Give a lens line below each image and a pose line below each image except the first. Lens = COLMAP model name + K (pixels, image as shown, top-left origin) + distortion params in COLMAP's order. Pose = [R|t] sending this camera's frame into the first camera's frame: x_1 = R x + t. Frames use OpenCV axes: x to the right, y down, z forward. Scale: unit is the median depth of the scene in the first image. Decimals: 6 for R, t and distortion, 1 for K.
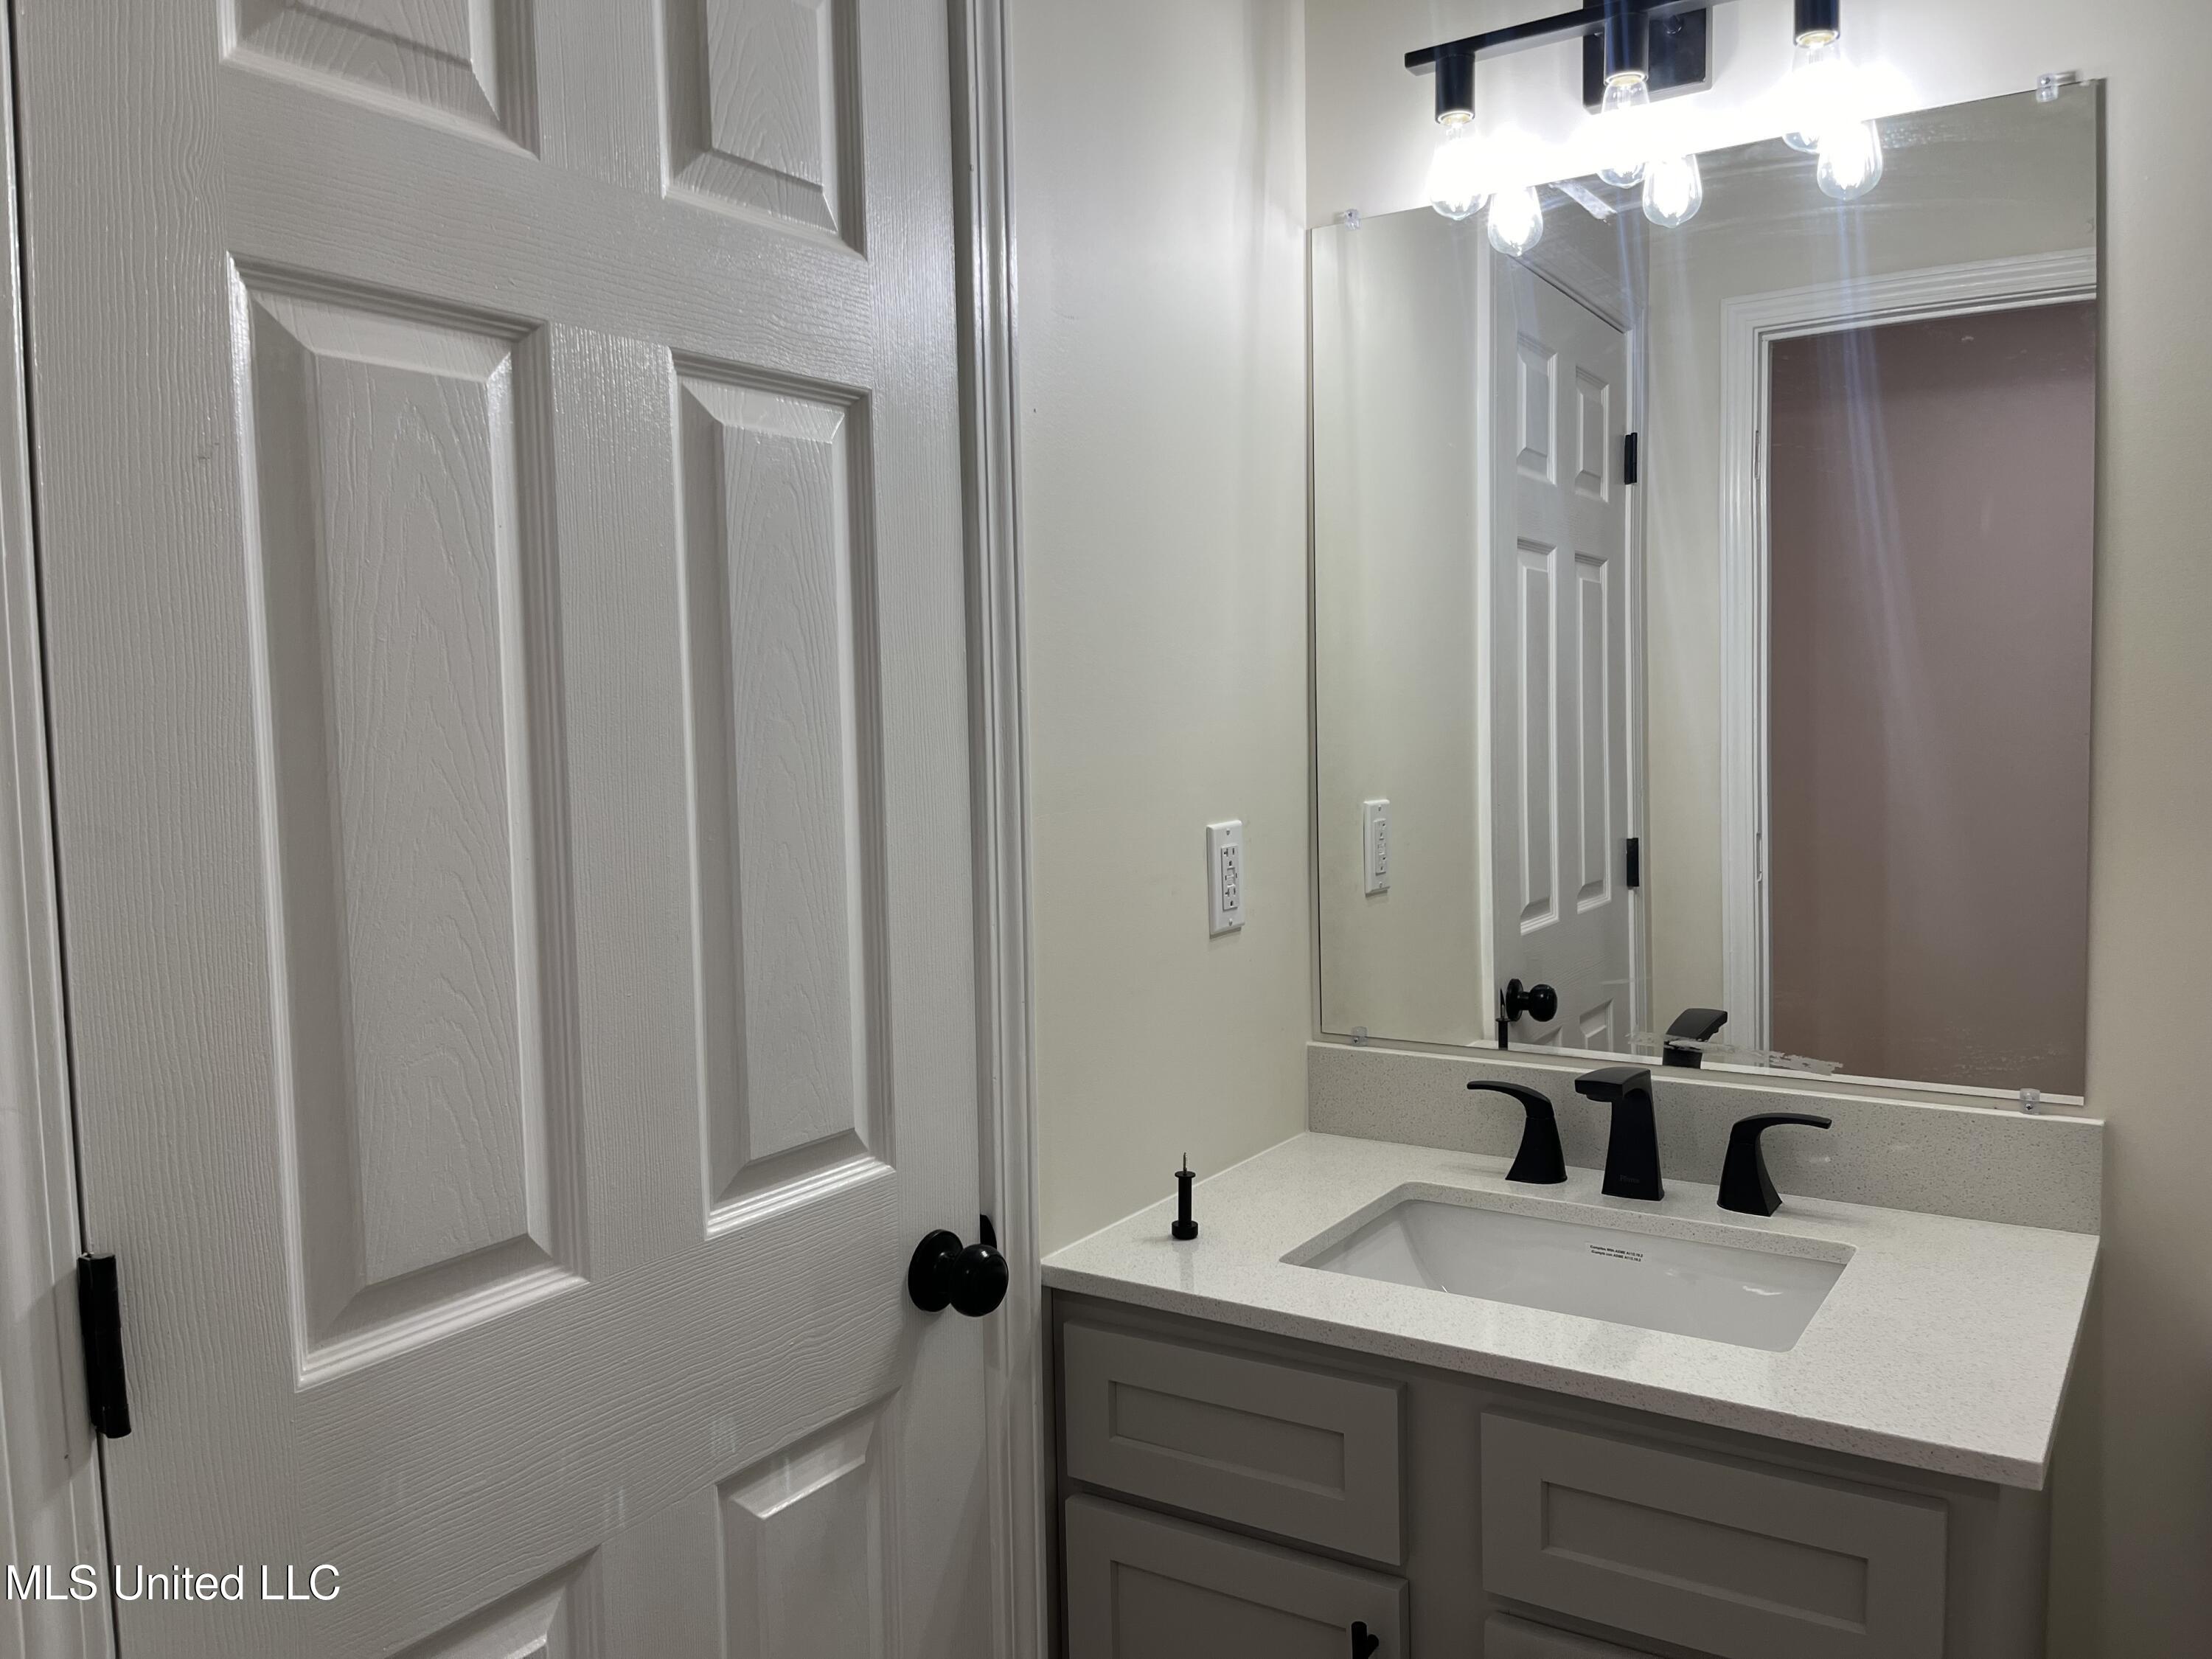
lens RADIAL K [[1664.2, 0, 1107.1], [0, 1664.2, 827.6], [0, 0, 1]] dist [0.062828, -0.092436]
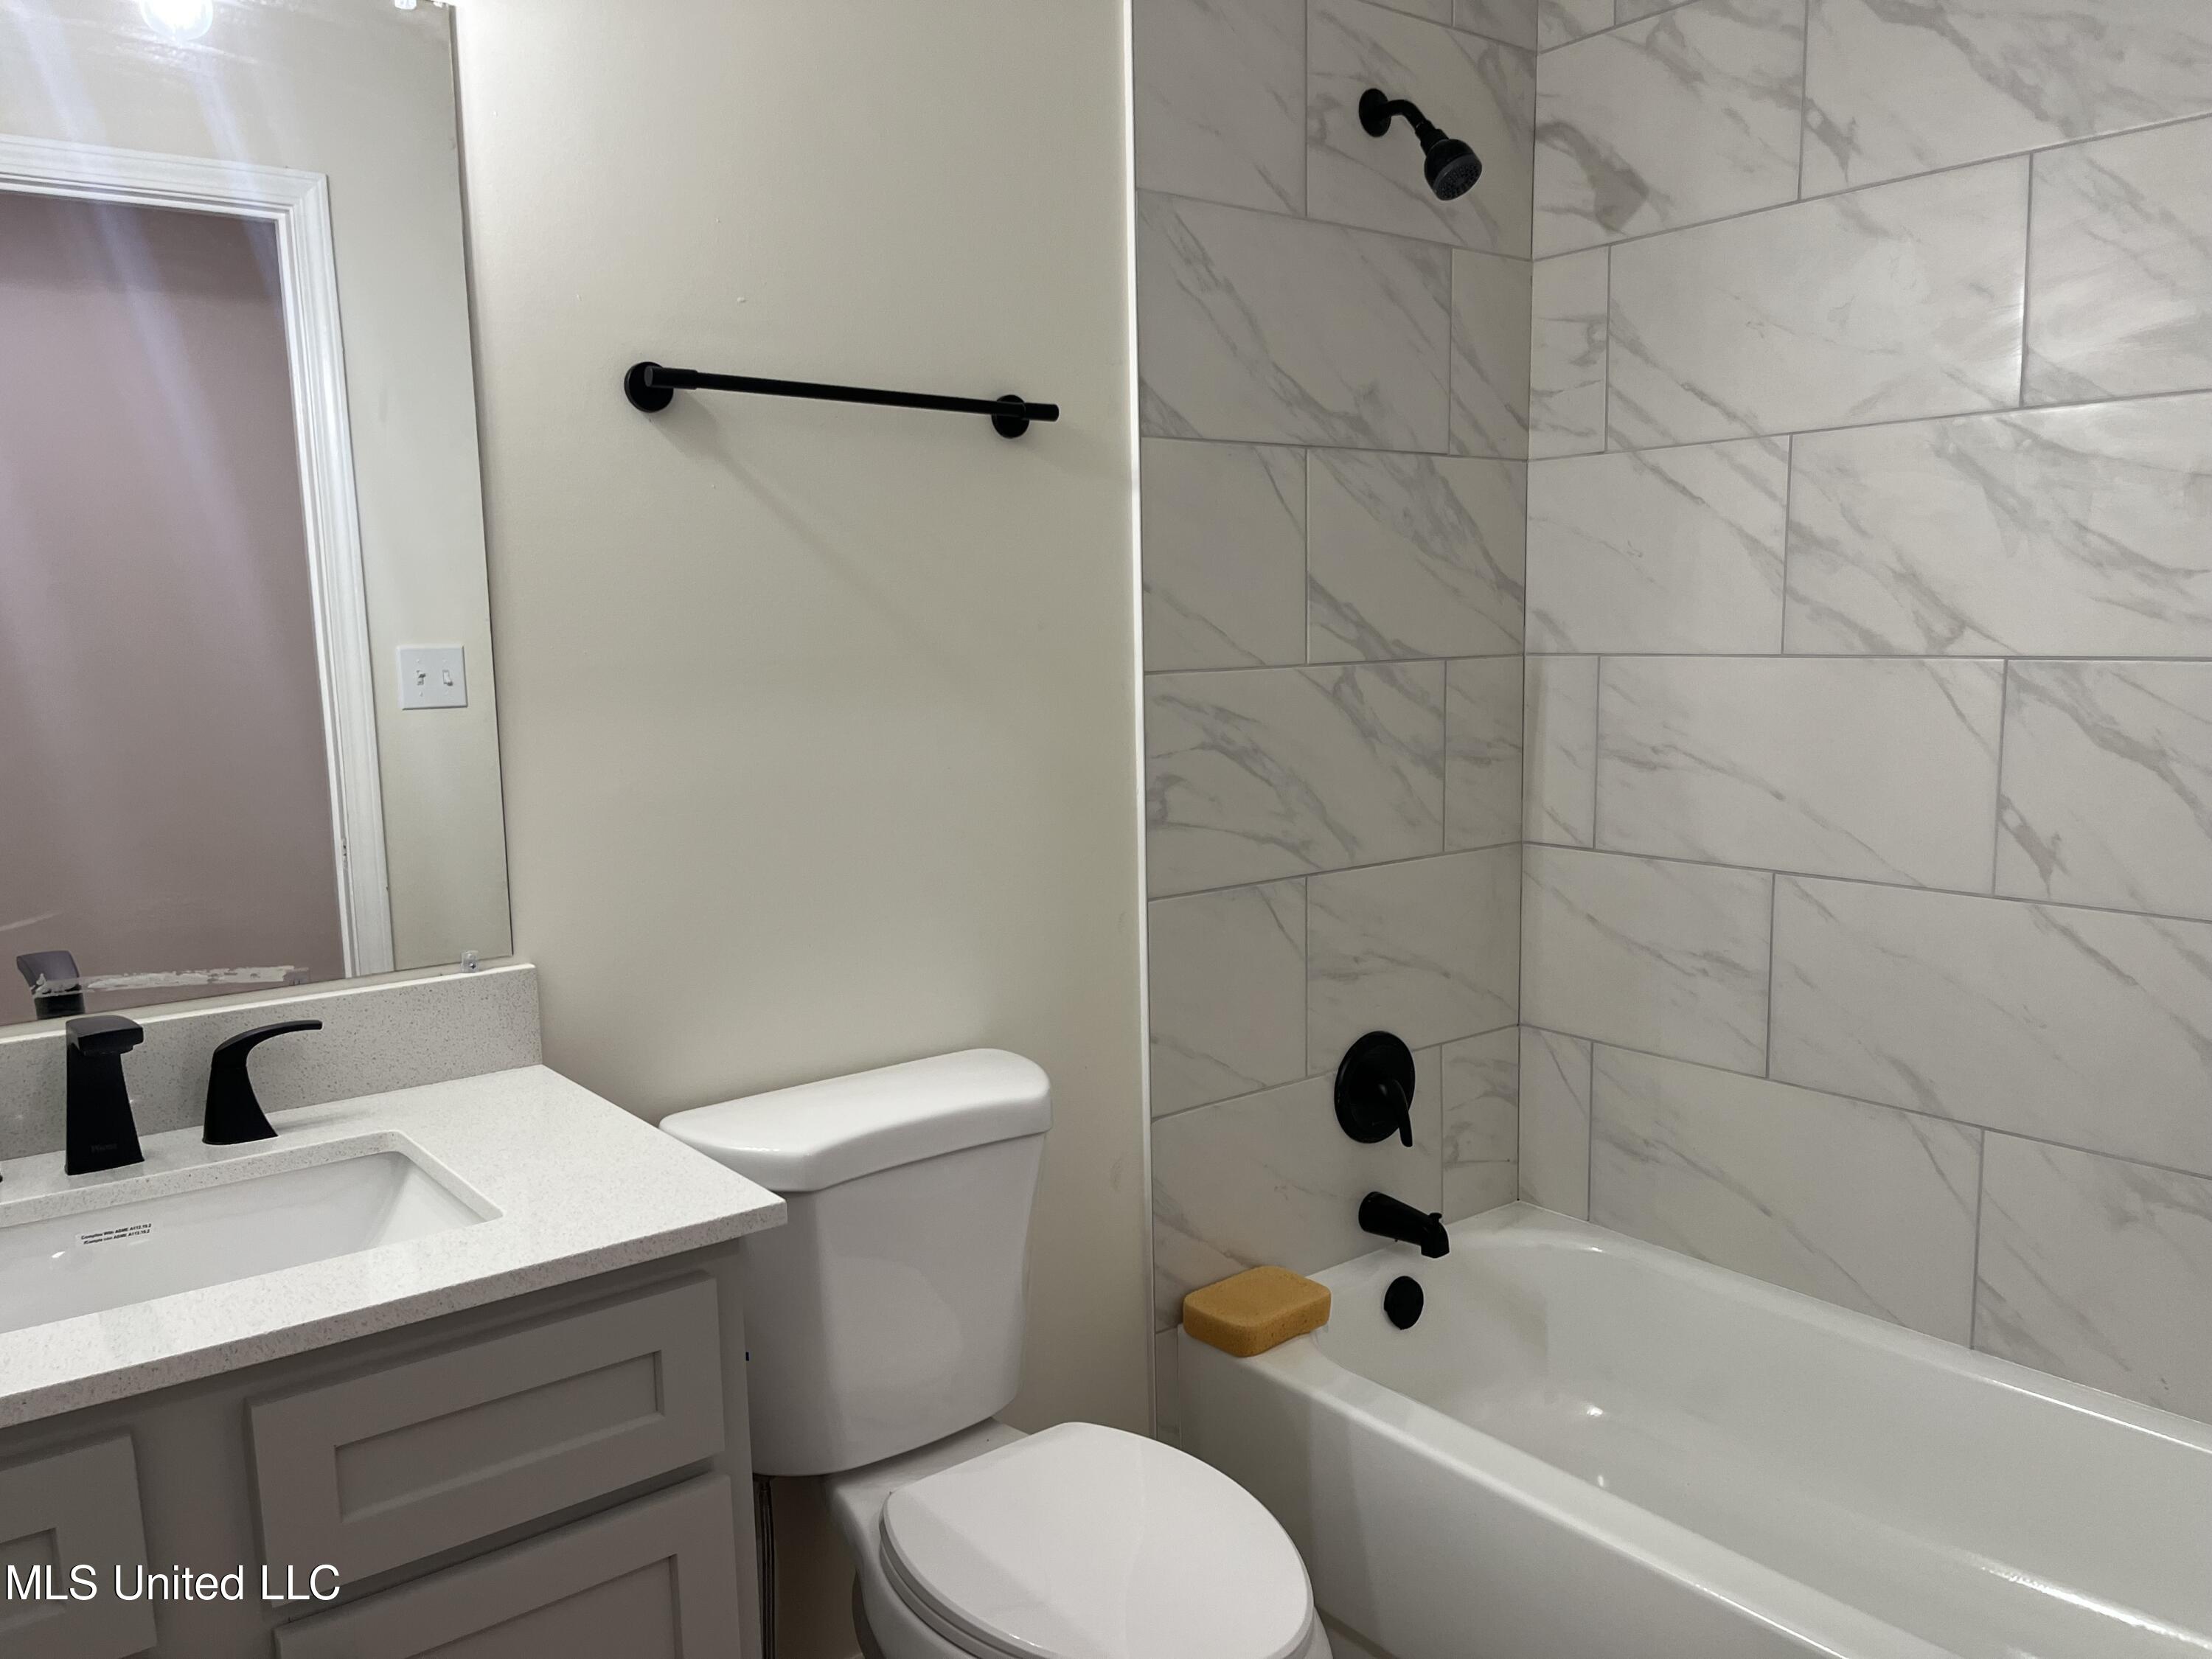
lens RADIAL K [[1664.2, 0, 1106.8], [0, 1664.2, 836.5], [0, 0, 1]] dist [0.062828, -0.092436]
pose [[0.305985, -0.104685, 0.946263, -0.336416], [0.072312, 0.993620, 0.086541, 0.017164], [-0.949286, 0.041946, 0.311603, 0.258502]]
